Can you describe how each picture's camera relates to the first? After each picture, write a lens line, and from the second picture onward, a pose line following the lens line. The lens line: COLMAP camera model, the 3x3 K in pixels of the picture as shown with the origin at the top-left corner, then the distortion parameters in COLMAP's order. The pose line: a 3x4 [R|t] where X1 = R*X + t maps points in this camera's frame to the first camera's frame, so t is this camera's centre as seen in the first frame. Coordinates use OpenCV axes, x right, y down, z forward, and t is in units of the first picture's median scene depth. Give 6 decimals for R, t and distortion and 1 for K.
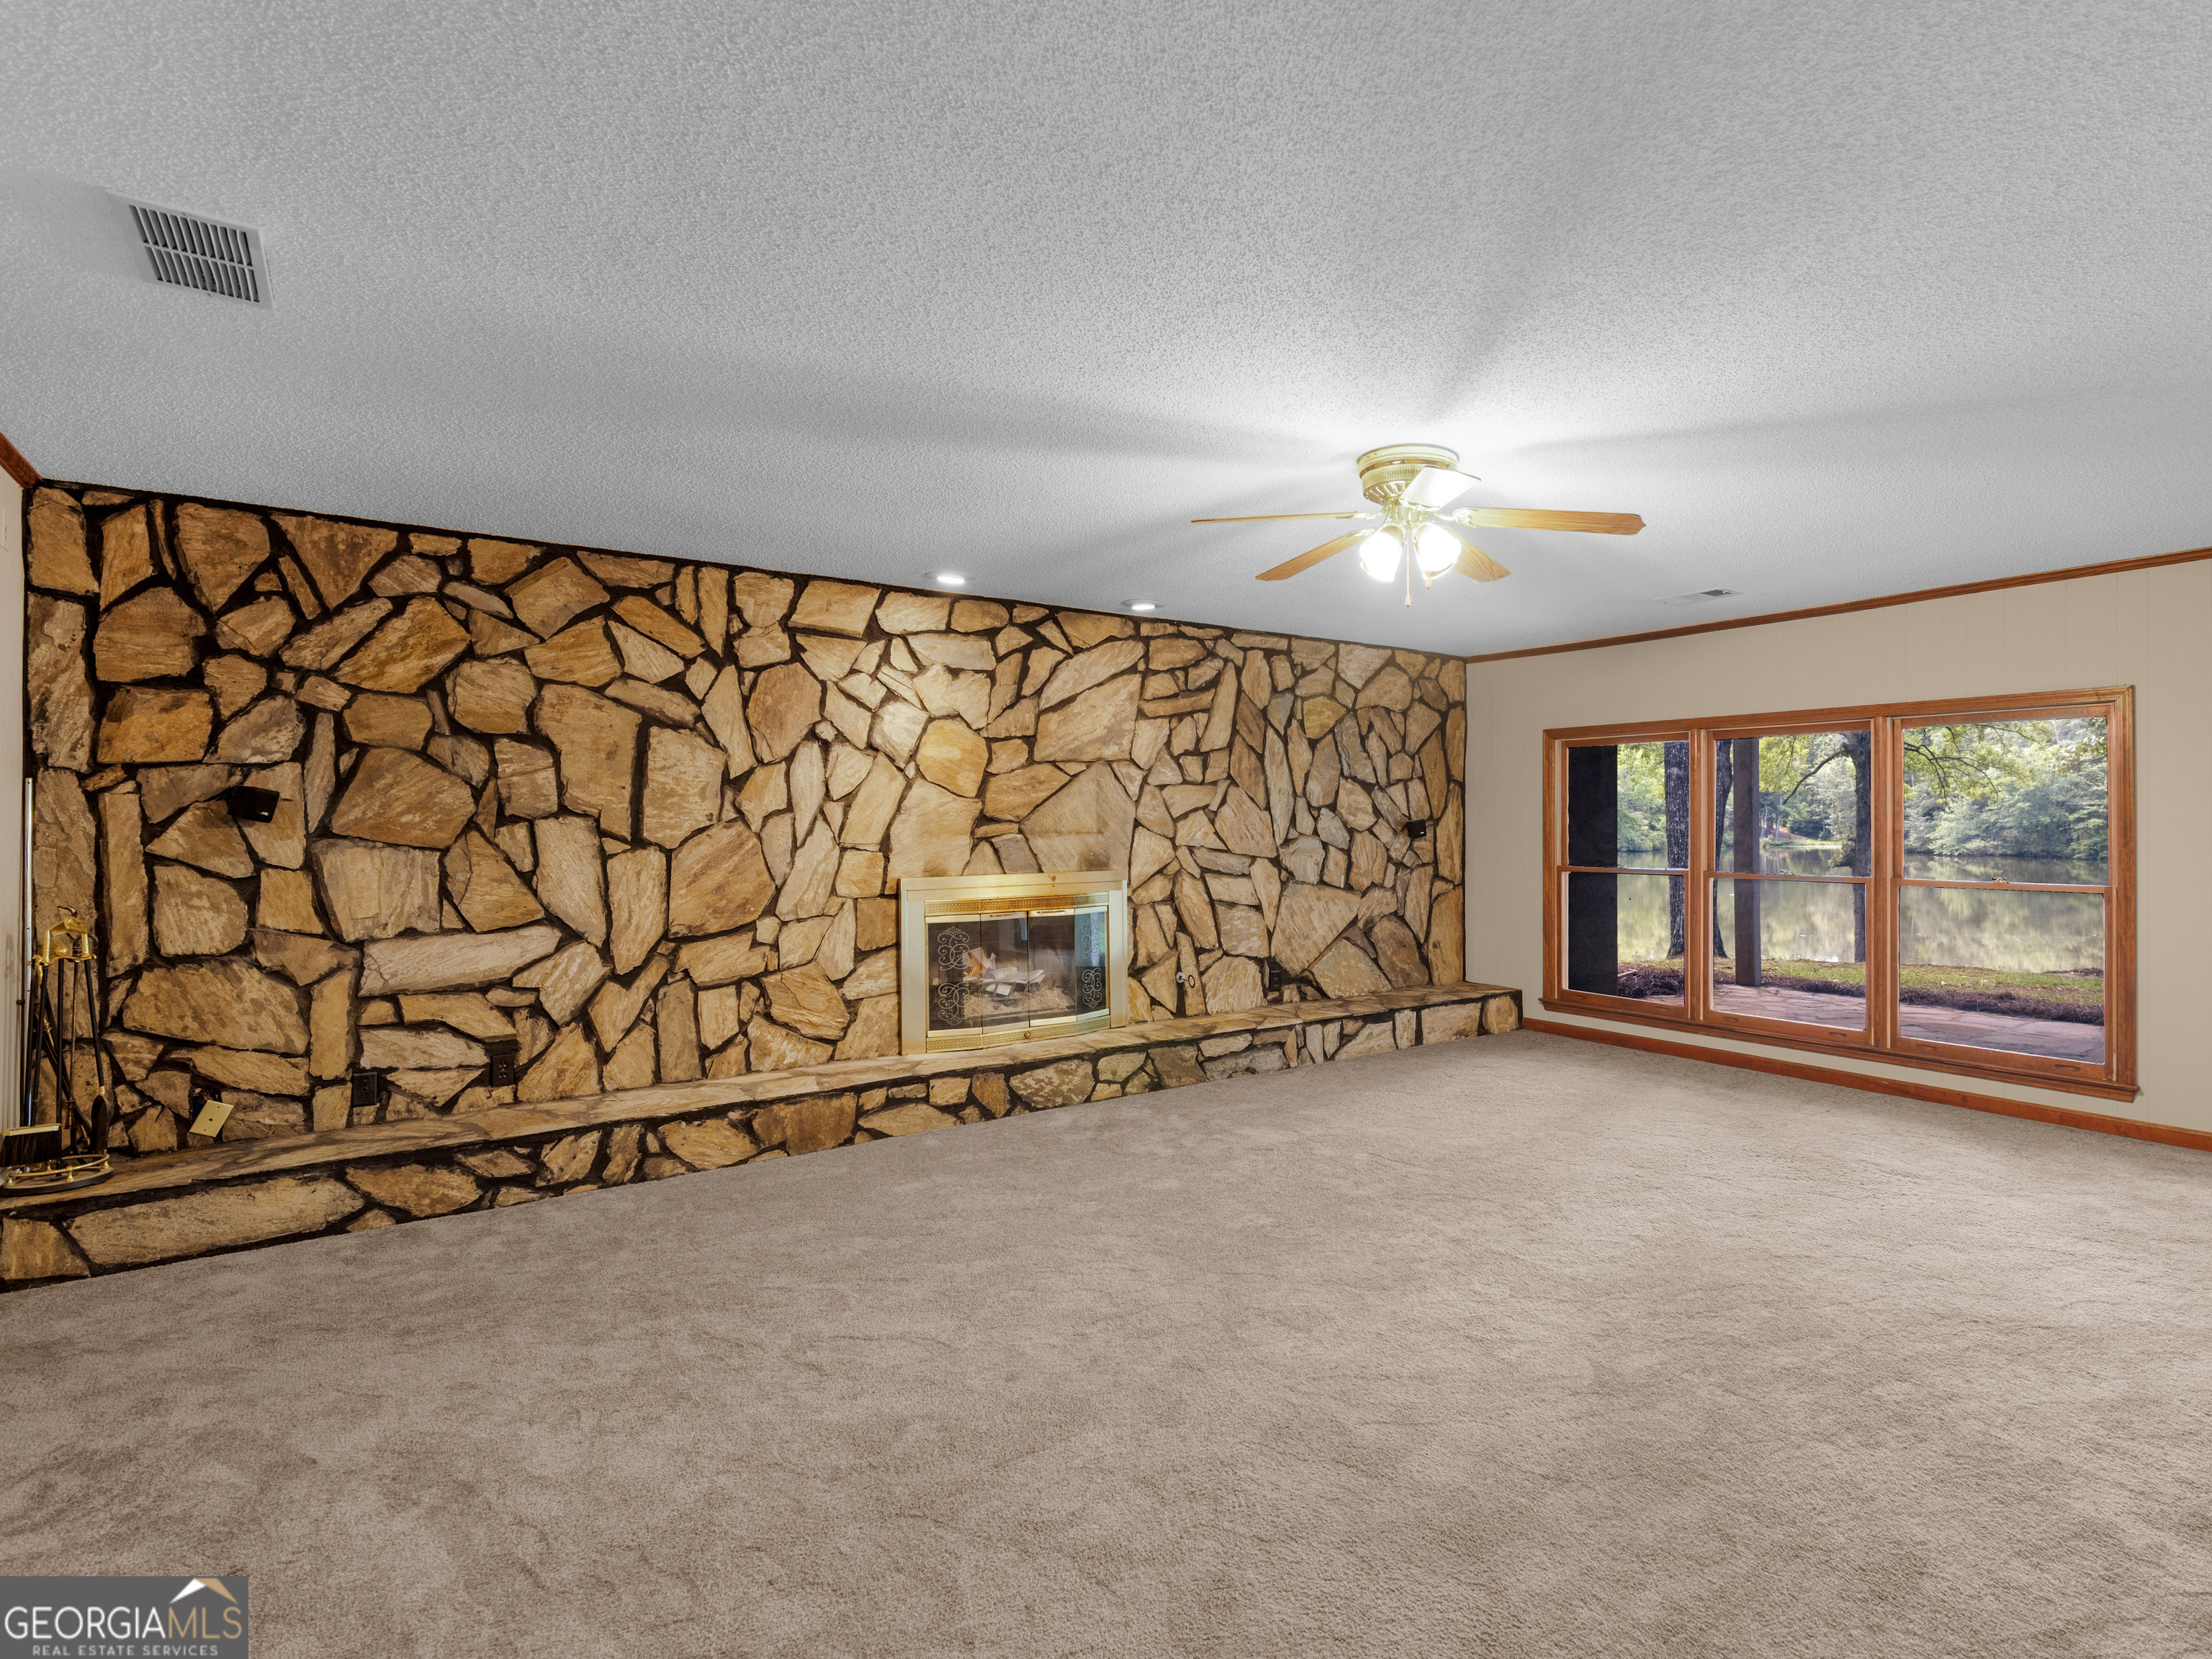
lens RADIAL K [[1154.7, 0, 1106.3], [0, 1154.7, 832.2], [0, 0, 1]] dist [-0.001404, -0.000334]
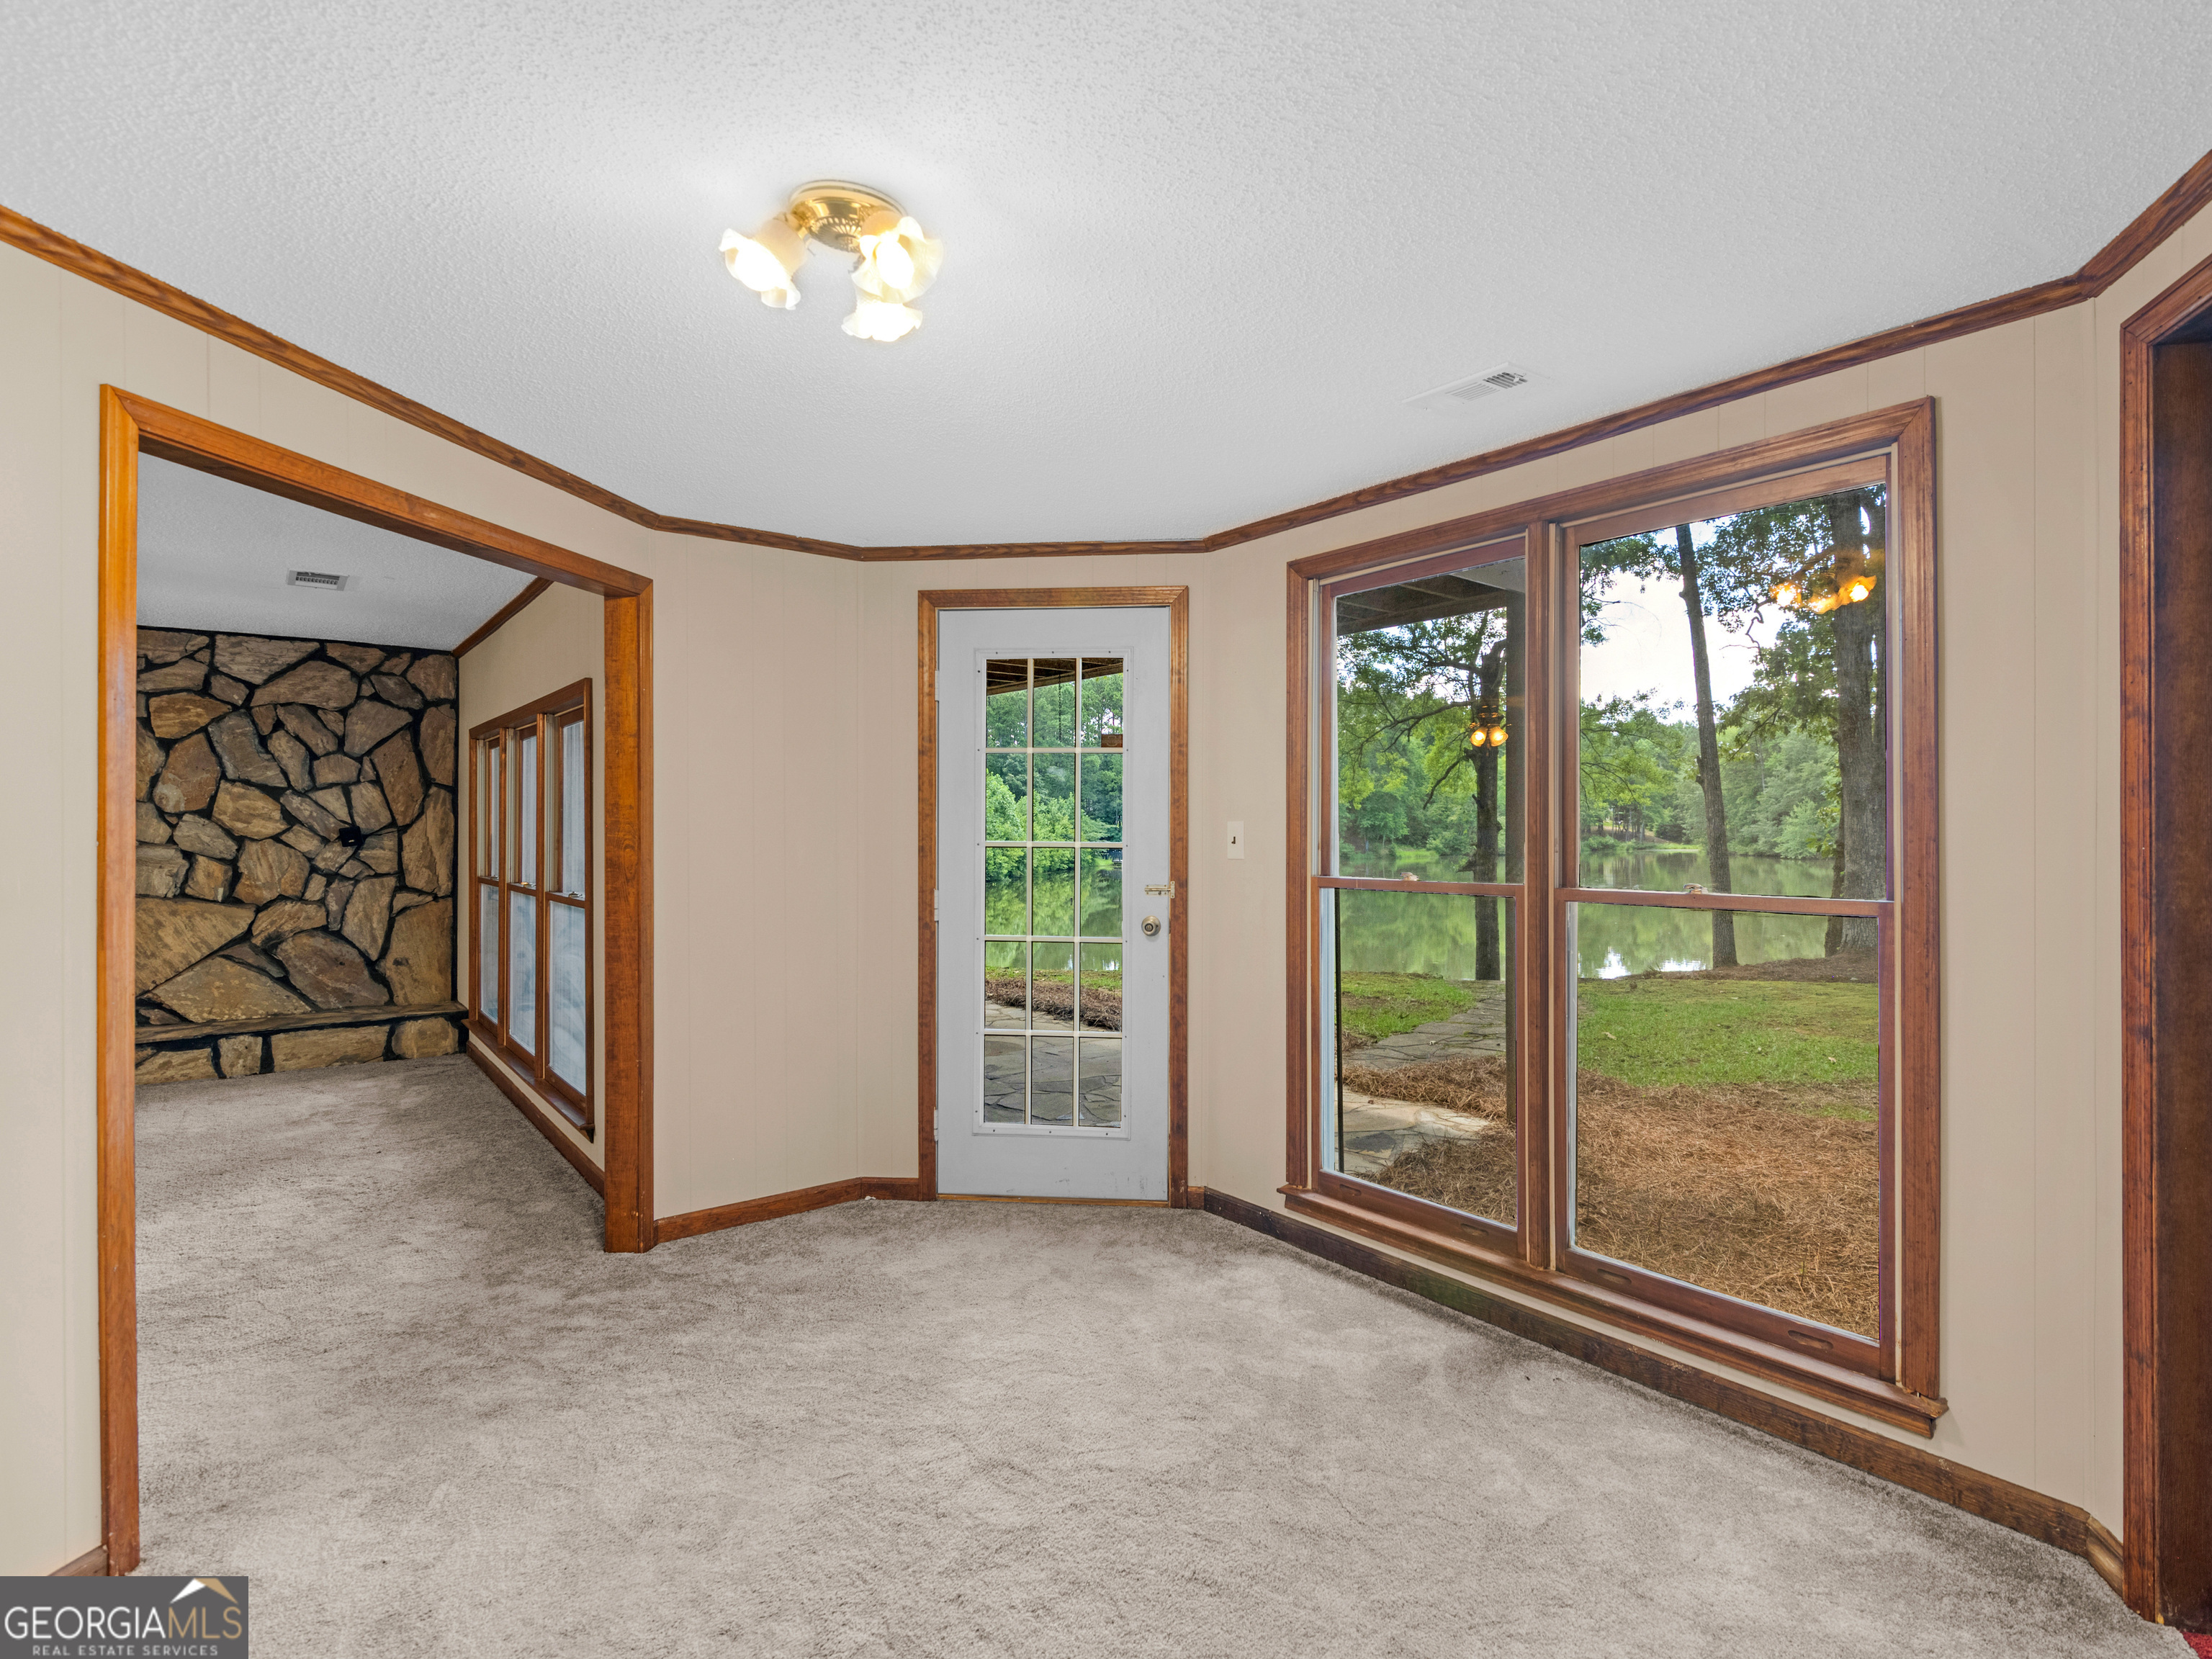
lens RADIAL K [[1154.7, 0, 1103.3], [0, 1154.7, 827.7], [0, 0, 1]] dist [-0.001404, -0.000334]
pose [[0.998400, 0.000985, 0.056543, 0.820346], [-0.000602, 0.999977, -0.006803, -0.004174], [-0.056548, 0.006758, 0.998377, 0.045014]]
